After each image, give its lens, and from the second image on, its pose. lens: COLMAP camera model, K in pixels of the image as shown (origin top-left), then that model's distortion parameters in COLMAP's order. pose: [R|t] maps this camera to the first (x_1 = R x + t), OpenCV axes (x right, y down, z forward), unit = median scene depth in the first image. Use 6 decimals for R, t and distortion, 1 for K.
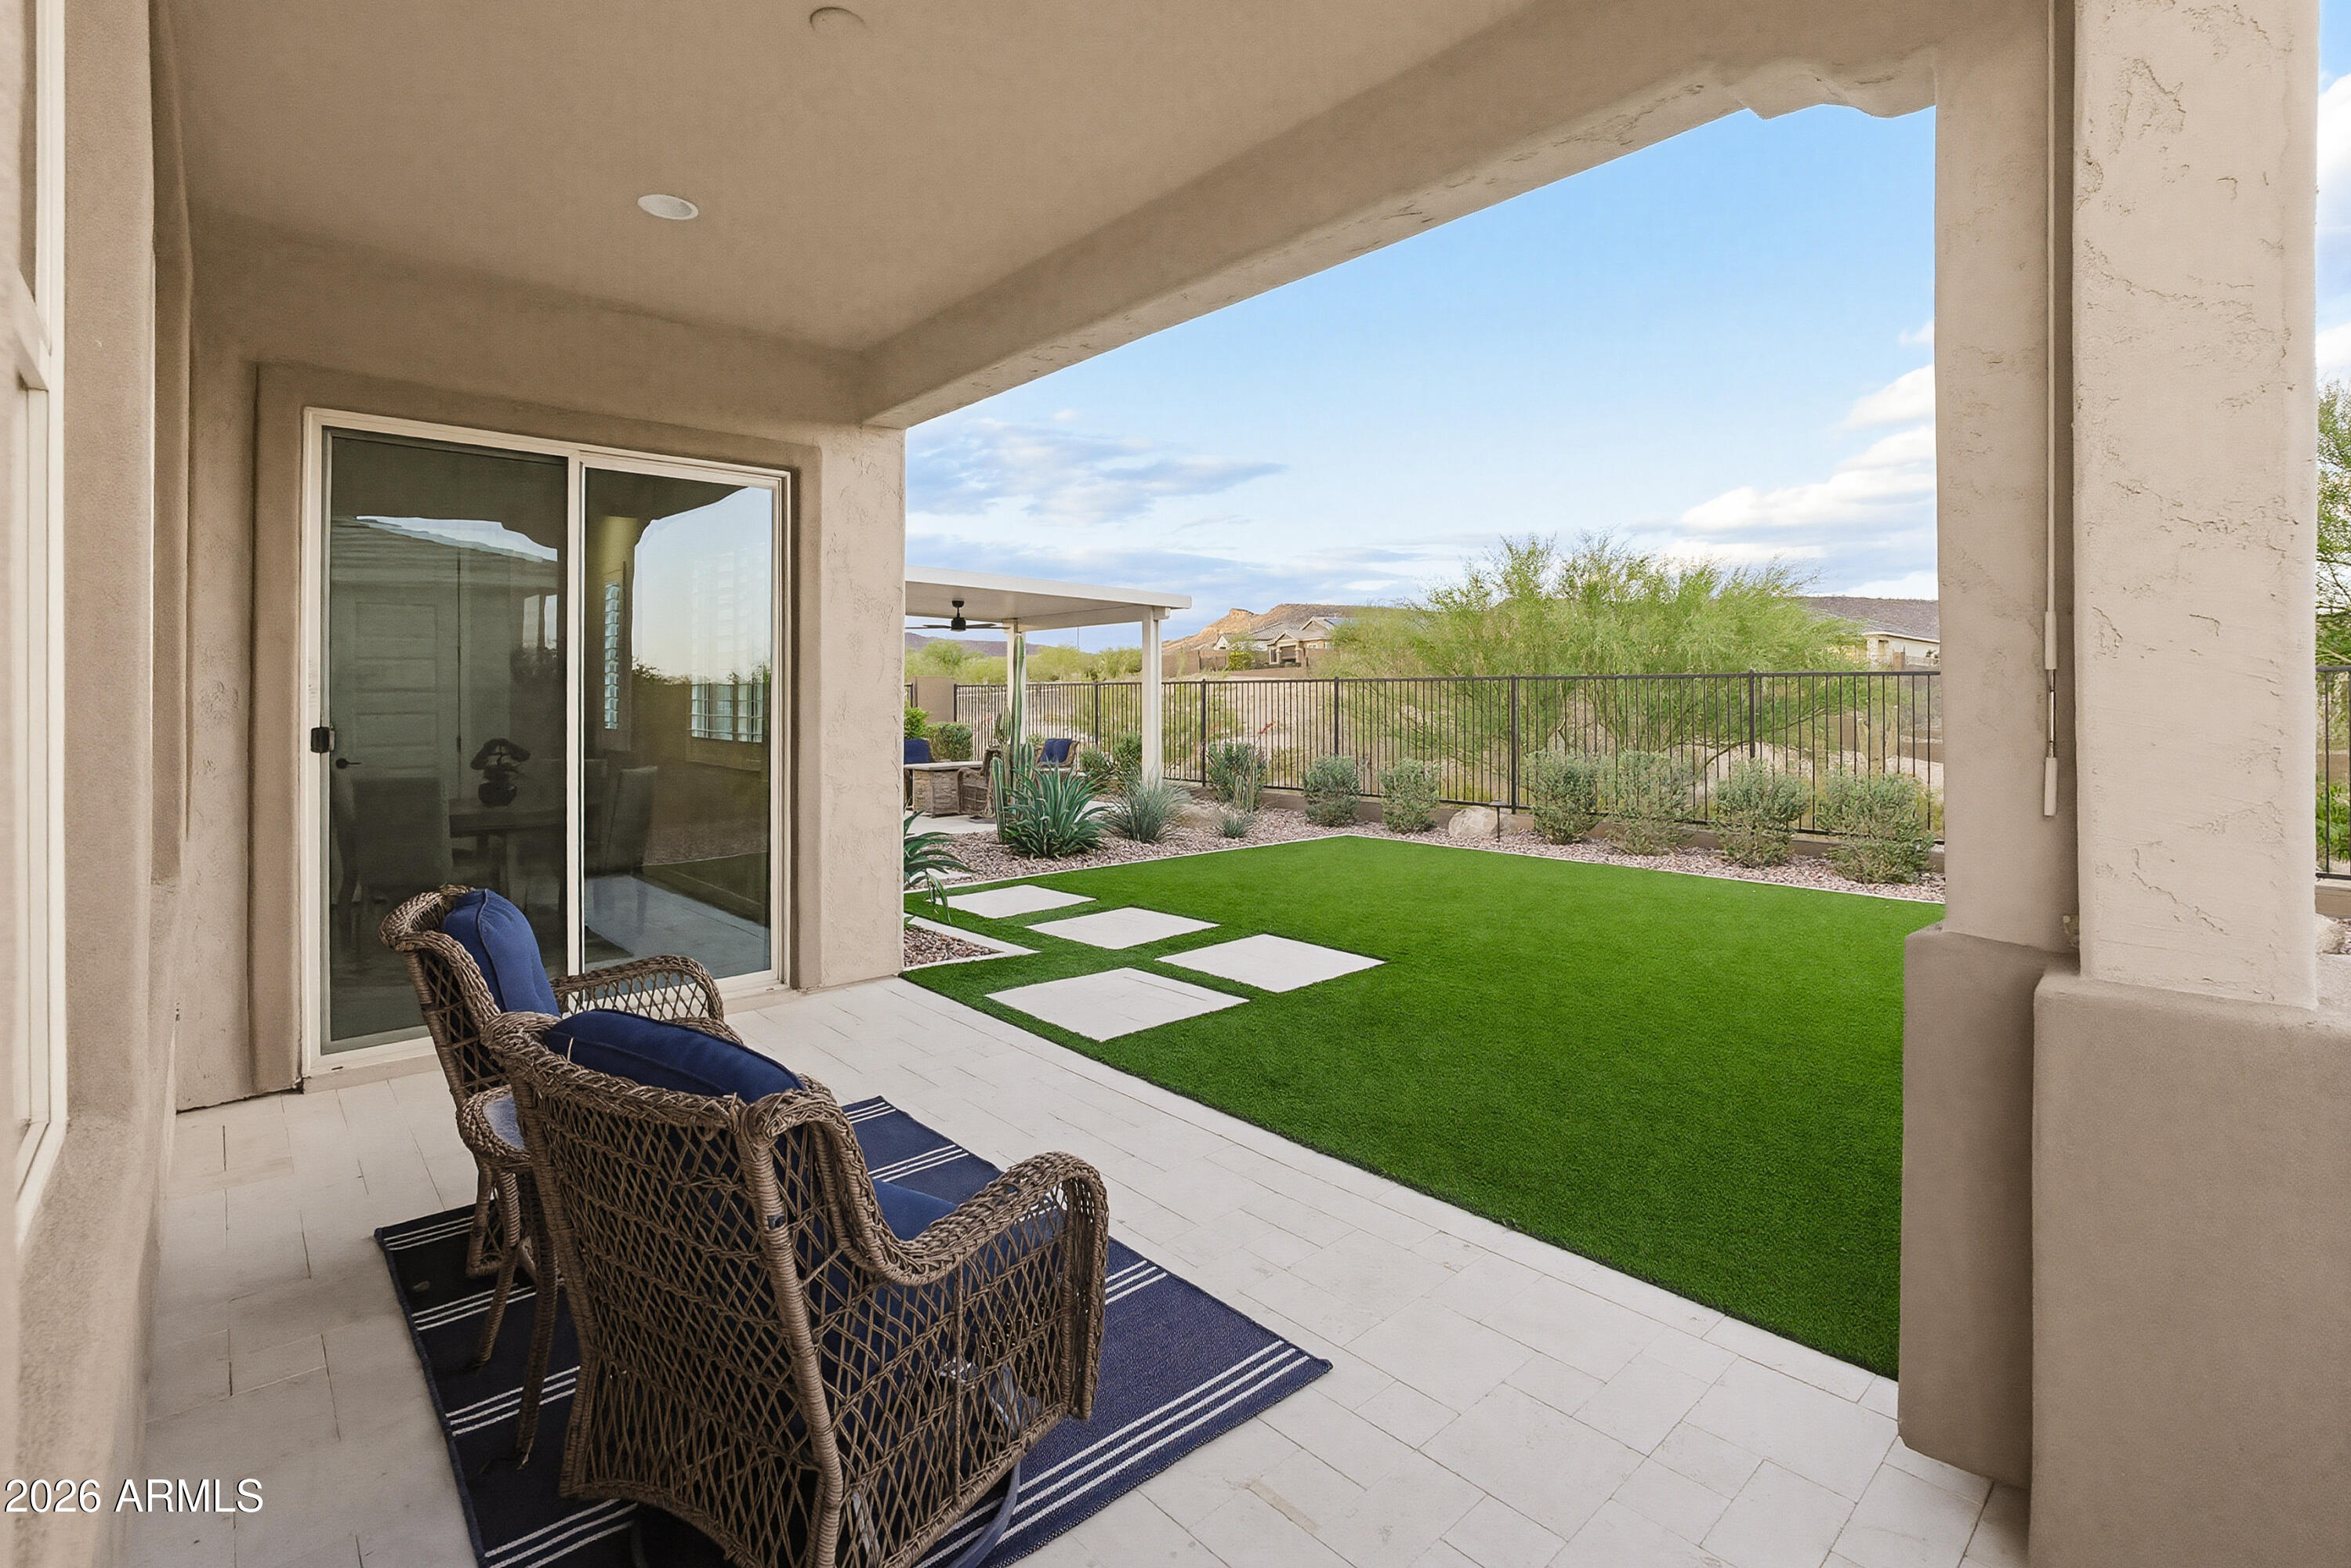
lens RADIAL K [[1089.8, 0, 1187.1], [0, 1089.8, 698.2], [0, 0, 1]] dist [0.000335, 0.000456]
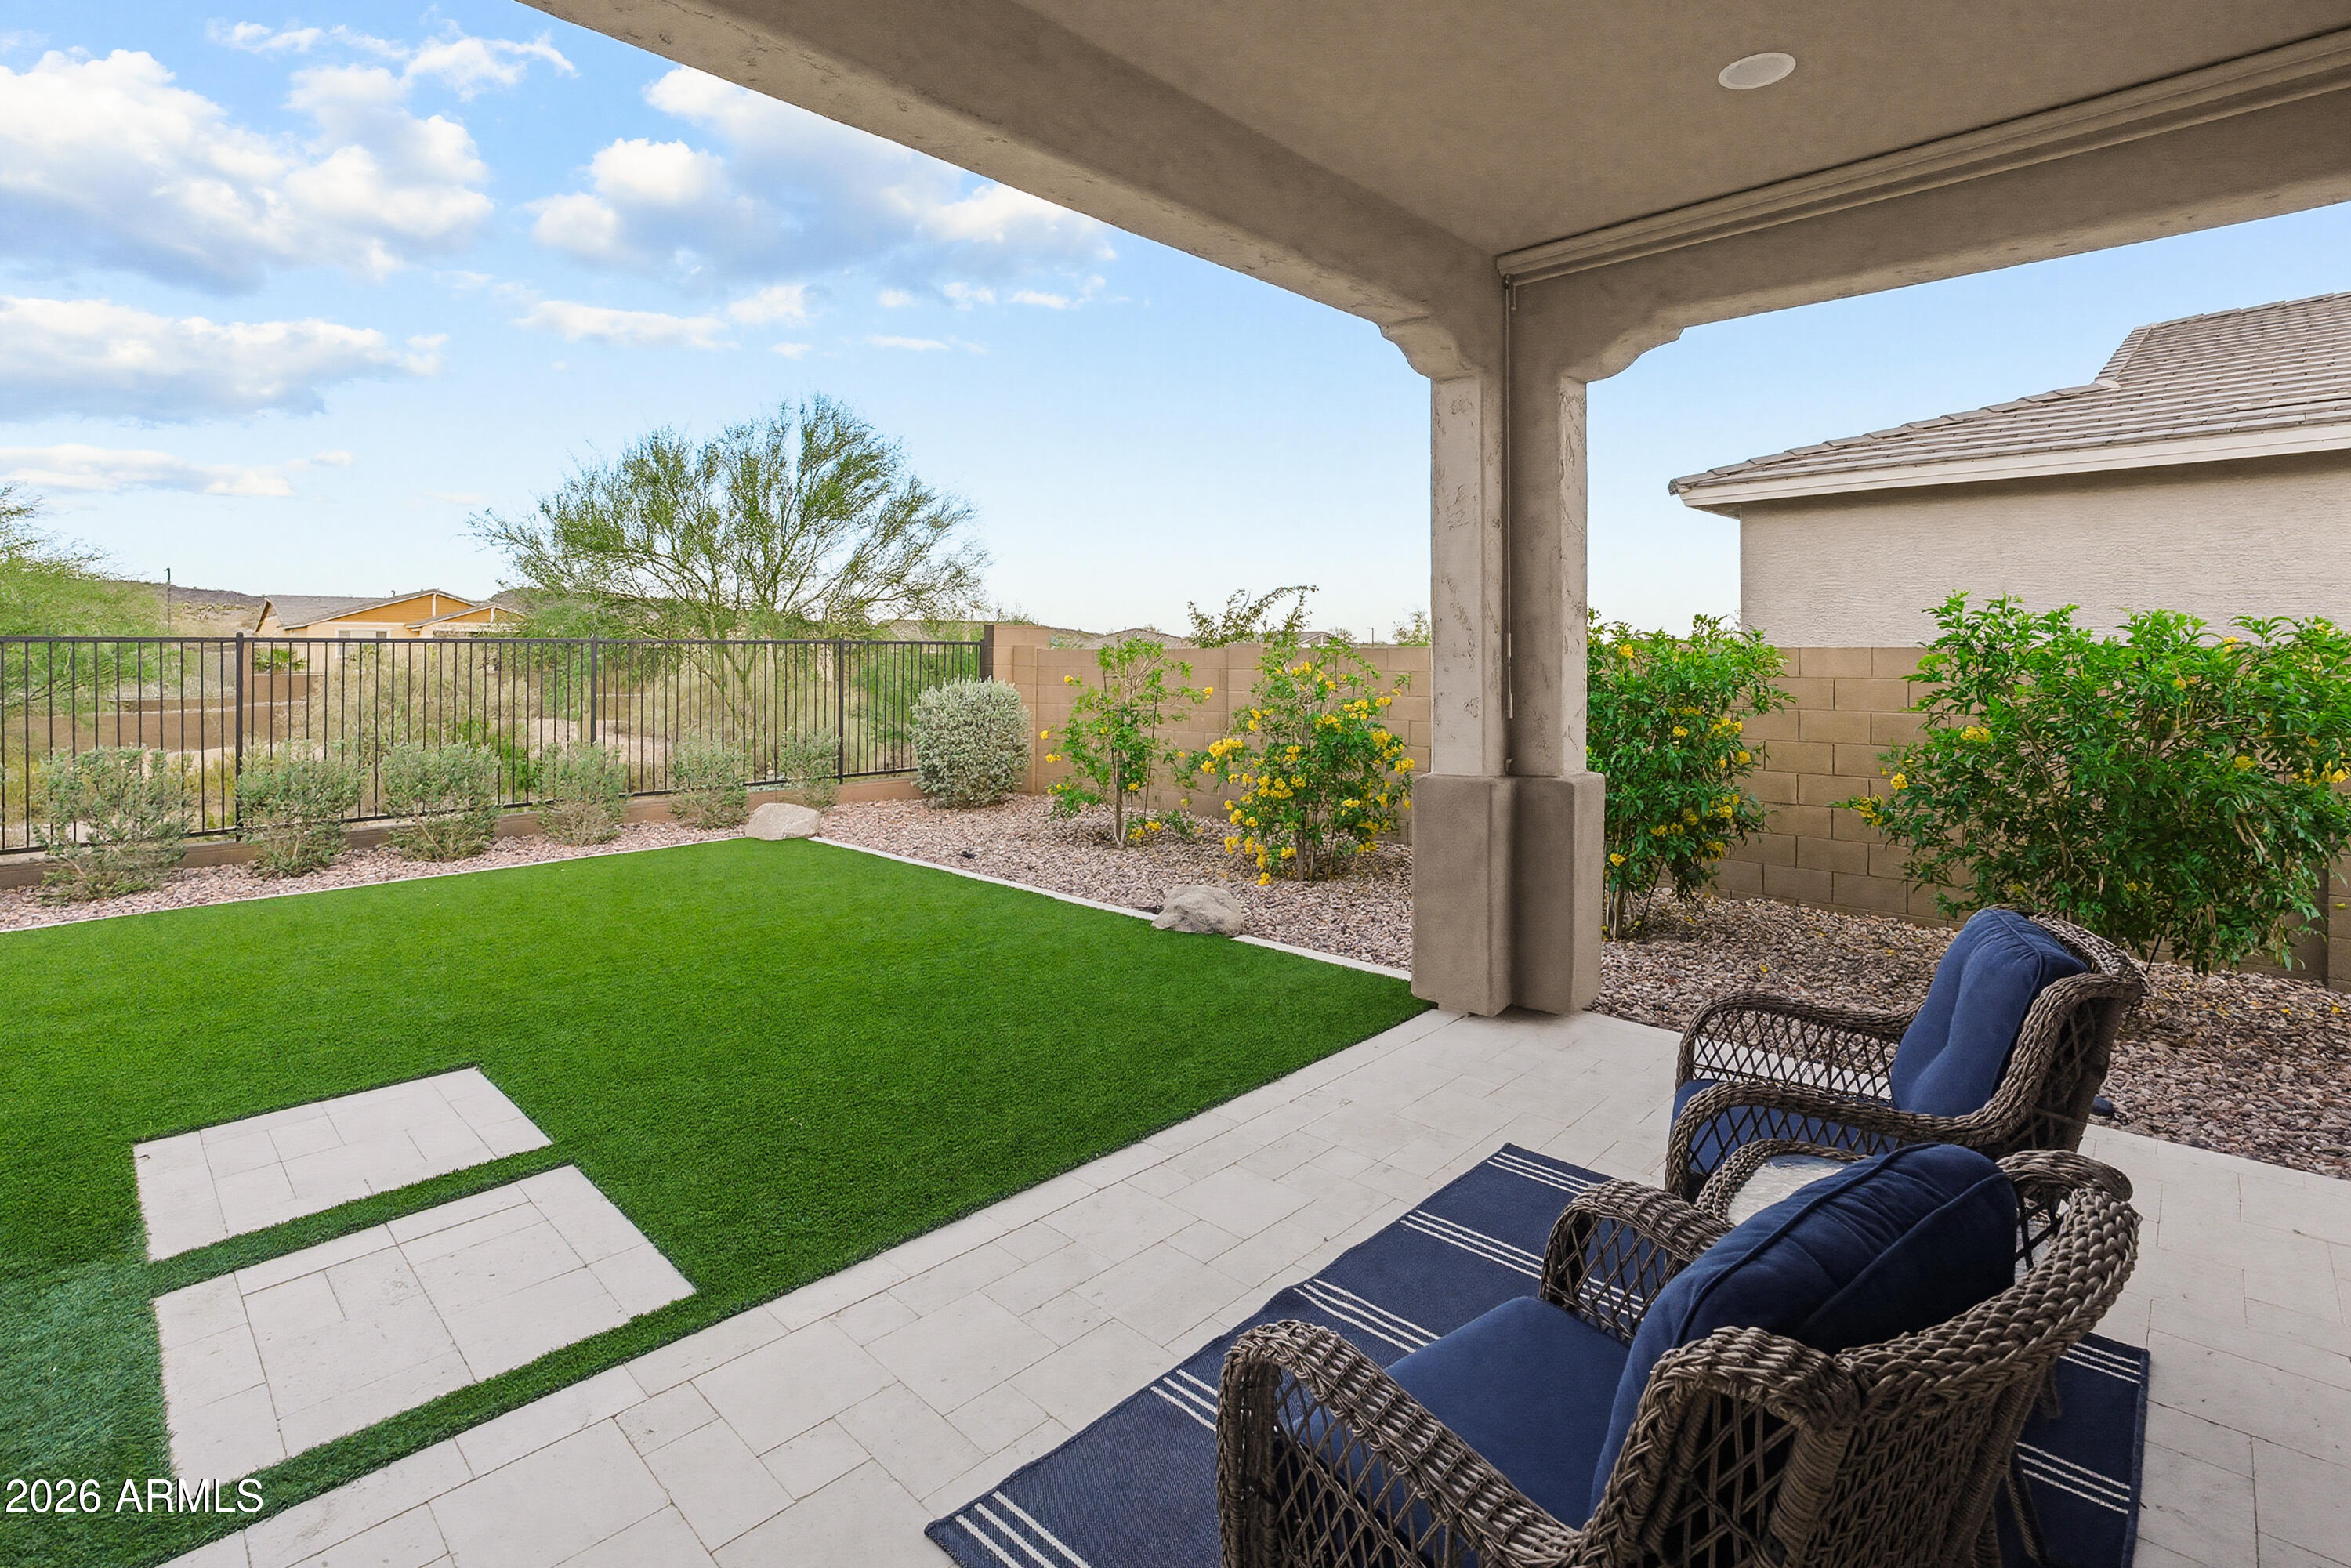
lens RADIAL K [[1089.8, 0, 1187.1], [0, 1089.8, 698.2], [0, 0, 1]] dist [0.000335, 0.000456]
pose [[-0.081178, -0.033405, 0.996140, -0.804758], [-0.005285, 0.999439, 0.033085, -0.016502], [-0.996686, -0.002579, -0.081309, 0.987302]]
